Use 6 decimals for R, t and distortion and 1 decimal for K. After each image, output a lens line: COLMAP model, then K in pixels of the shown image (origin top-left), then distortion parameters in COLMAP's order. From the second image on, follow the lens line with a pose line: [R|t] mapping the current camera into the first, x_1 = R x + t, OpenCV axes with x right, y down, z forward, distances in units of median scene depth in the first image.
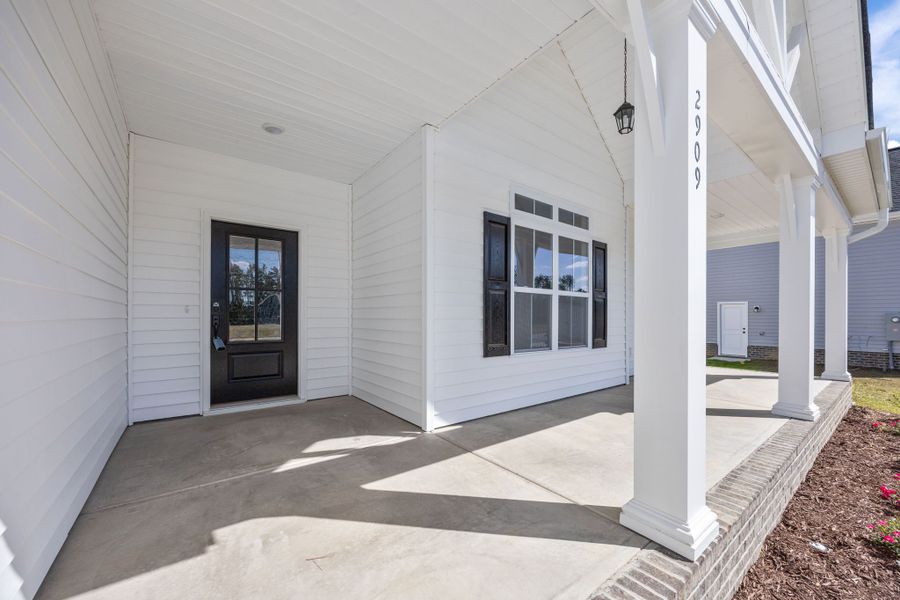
lens RADIAL K [[348.6, 0, 452.8], [0, 348.6, 315.5], [0, 0, 1]] dist [-0.001529, -0.000005]
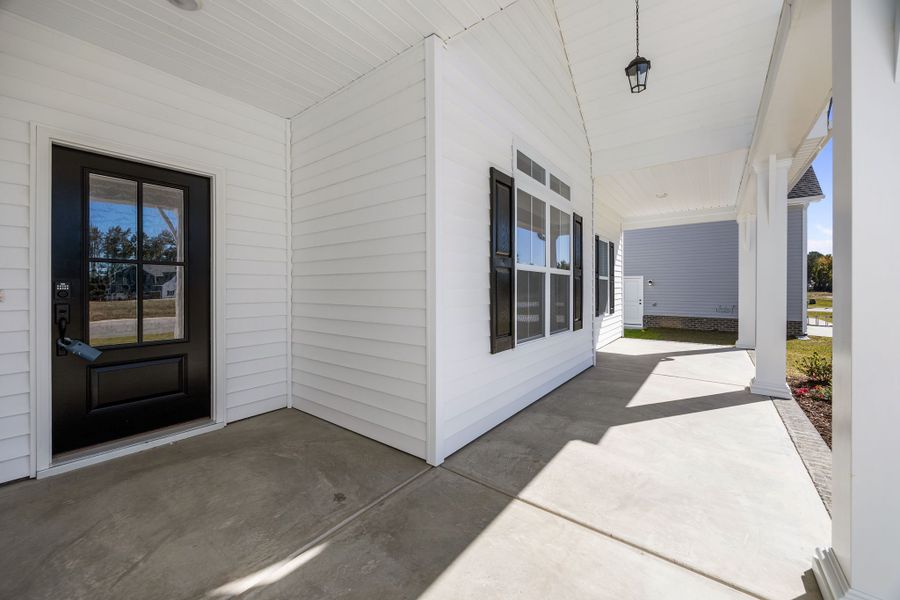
lens RADIAL K [[347.1, 0, 445.5], [0, 347.1, 287.6], [0, 0, 1]] dist [0.001262, -0.000184]
pose [[0.967842, -0.004671, 0.251514, -0.194482], [0.004167, 0.999988, 0.002539, -0.029218], [-0.251523, -0.001409, 0.967850, 0.258002]]
